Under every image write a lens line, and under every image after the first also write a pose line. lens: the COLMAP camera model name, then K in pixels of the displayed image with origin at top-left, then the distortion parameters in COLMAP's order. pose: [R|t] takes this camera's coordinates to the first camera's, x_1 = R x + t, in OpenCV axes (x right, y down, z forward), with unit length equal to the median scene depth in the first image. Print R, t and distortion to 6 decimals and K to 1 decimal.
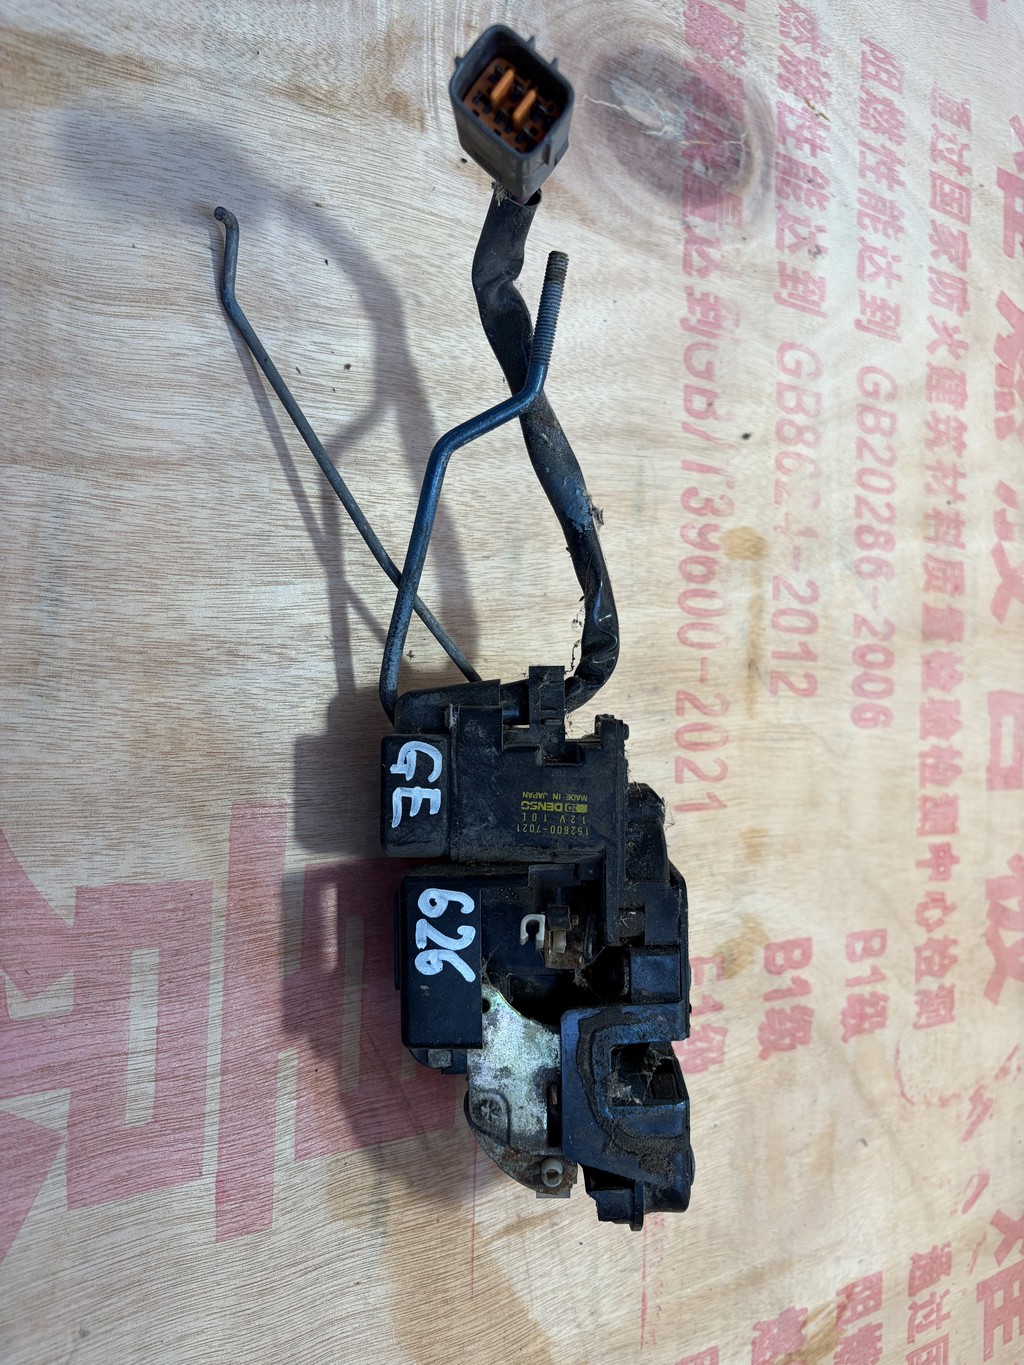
lens RADIAL K [[1027.7, 0, 516.7], [0, 1027.7, 690.2], [0, 0, 1]] dist [0.017378, -0.022748]
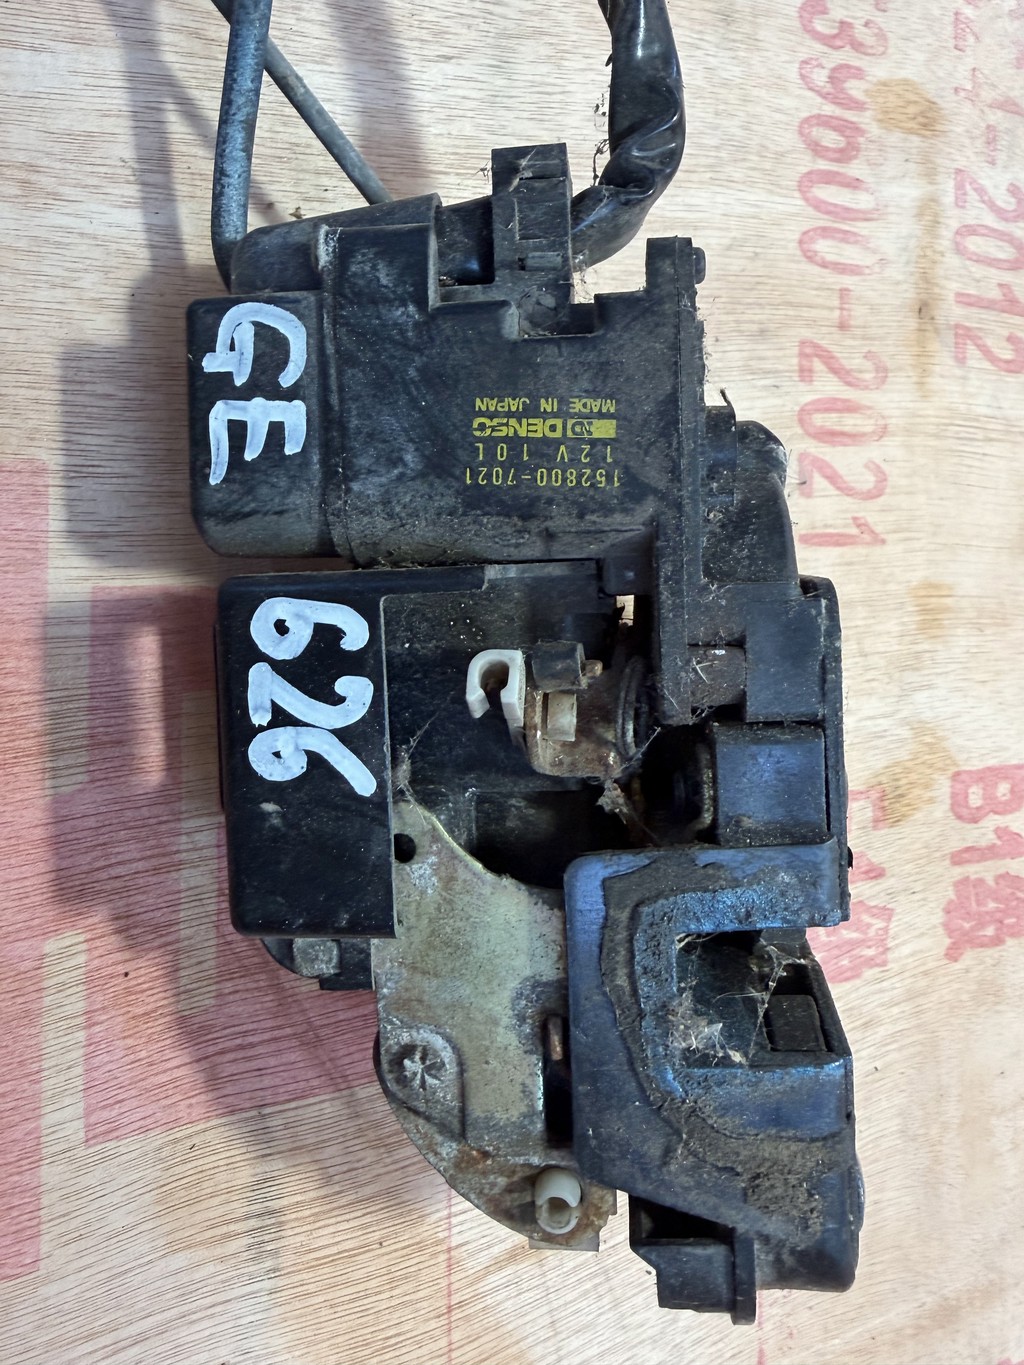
lens RADIAL K [[1027.7, 0, 517.4], [0, 1027.7, 589.2], [0, 0, 1]] dist [0.017378, -0.022748]
pose [[0.994772, -0.021329, -0.099866, 0.050399], [0.022454, 0.999696, 0.010150, 0.131437], [0.099619, -0.012340, 0.994949, 0.383507]]
